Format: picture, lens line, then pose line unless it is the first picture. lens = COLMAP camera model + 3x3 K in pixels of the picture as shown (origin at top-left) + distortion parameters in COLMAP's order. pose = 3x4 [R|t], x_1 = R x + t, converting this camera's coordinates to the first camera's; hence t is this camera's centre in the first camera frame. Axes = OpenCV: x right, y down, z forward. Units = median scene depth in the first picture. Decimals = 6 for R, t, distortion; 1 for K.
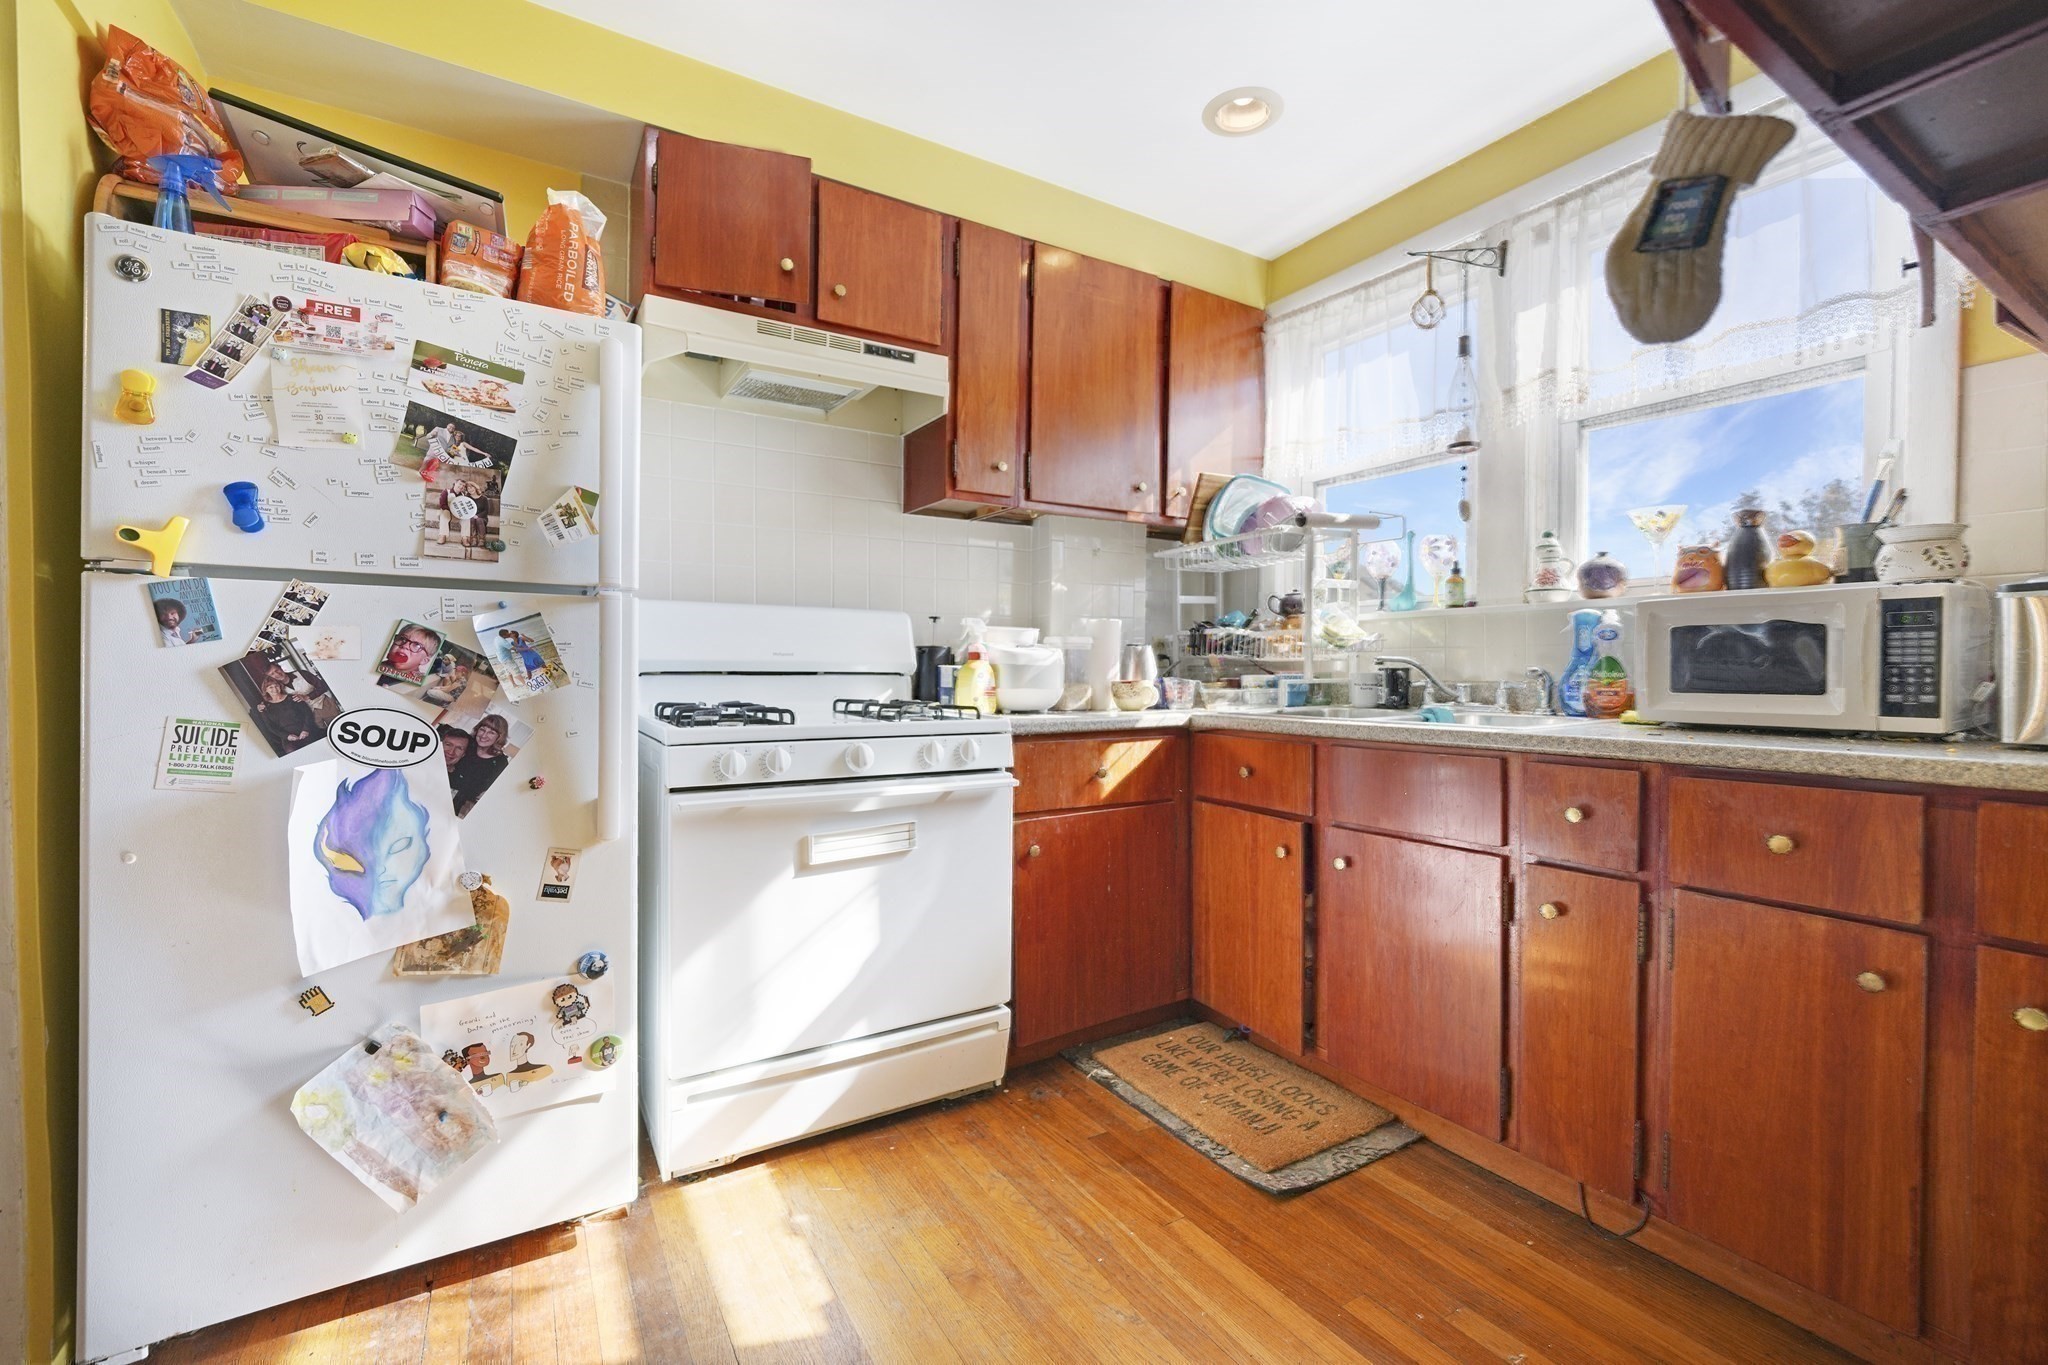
lens RADIAL K [[867.6, 0, 1038.4], [0, 867.6, 685.4], [0, 0, 1]] dist [0.001747, -0.000490]
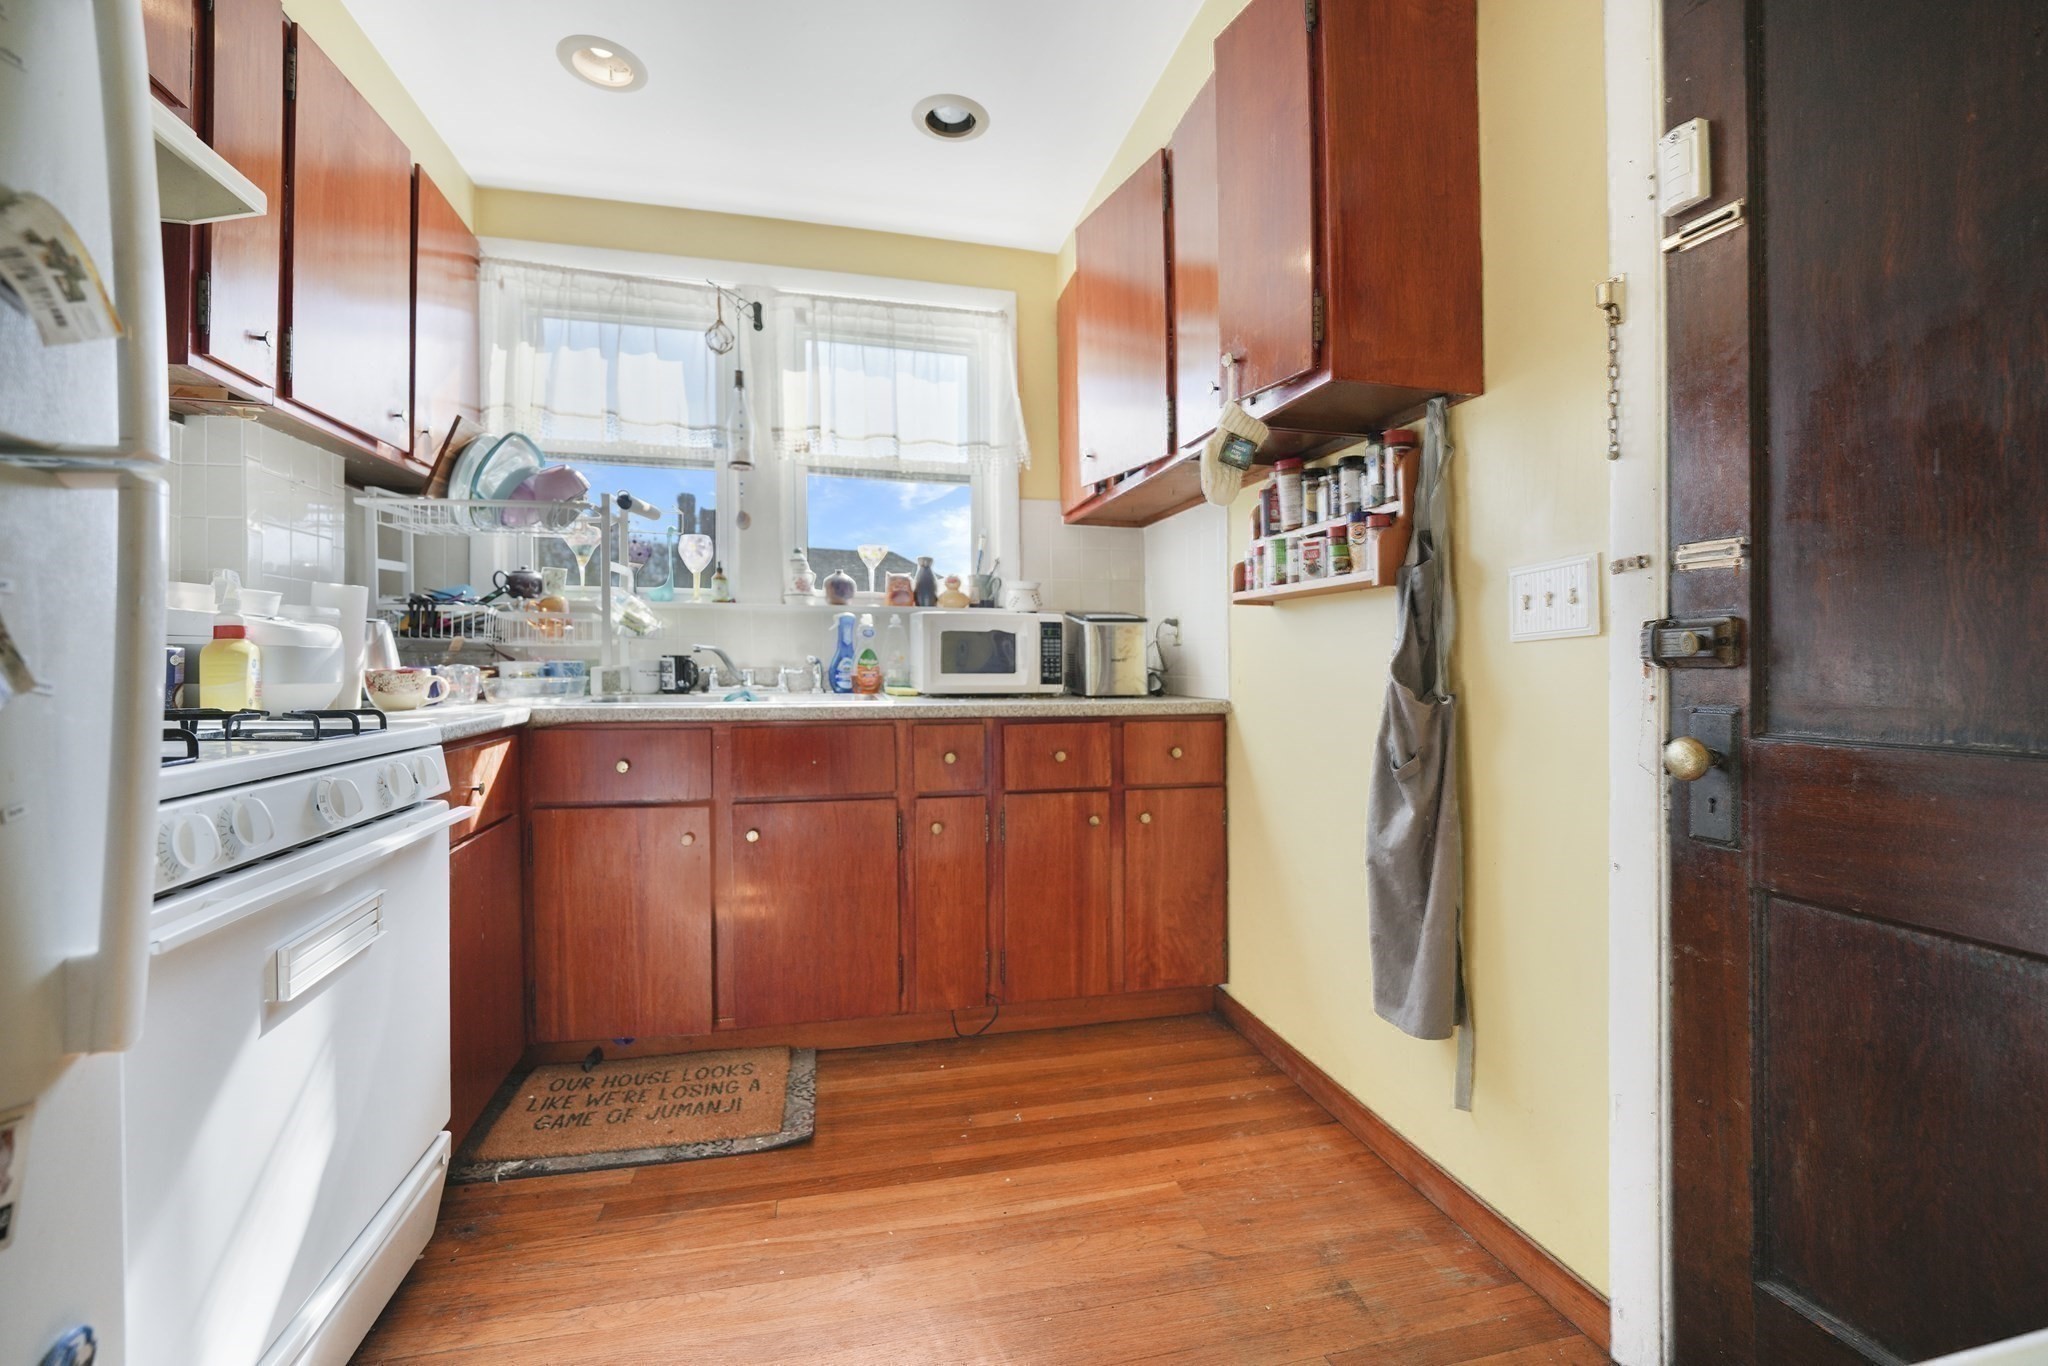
lens RADIAL K [[867.6, 0, 1029.5], [0, 867.6, 647.6], [0, 0, 1]] dist [0.001747, -0.000490]
pose [[0.325881, 0.012862, 0.945323, -0.568235], [0.010543, 0.999796, -0.017237, -0.008273], [-0.945352, 0.015584, 0.325679, 0.311654]]
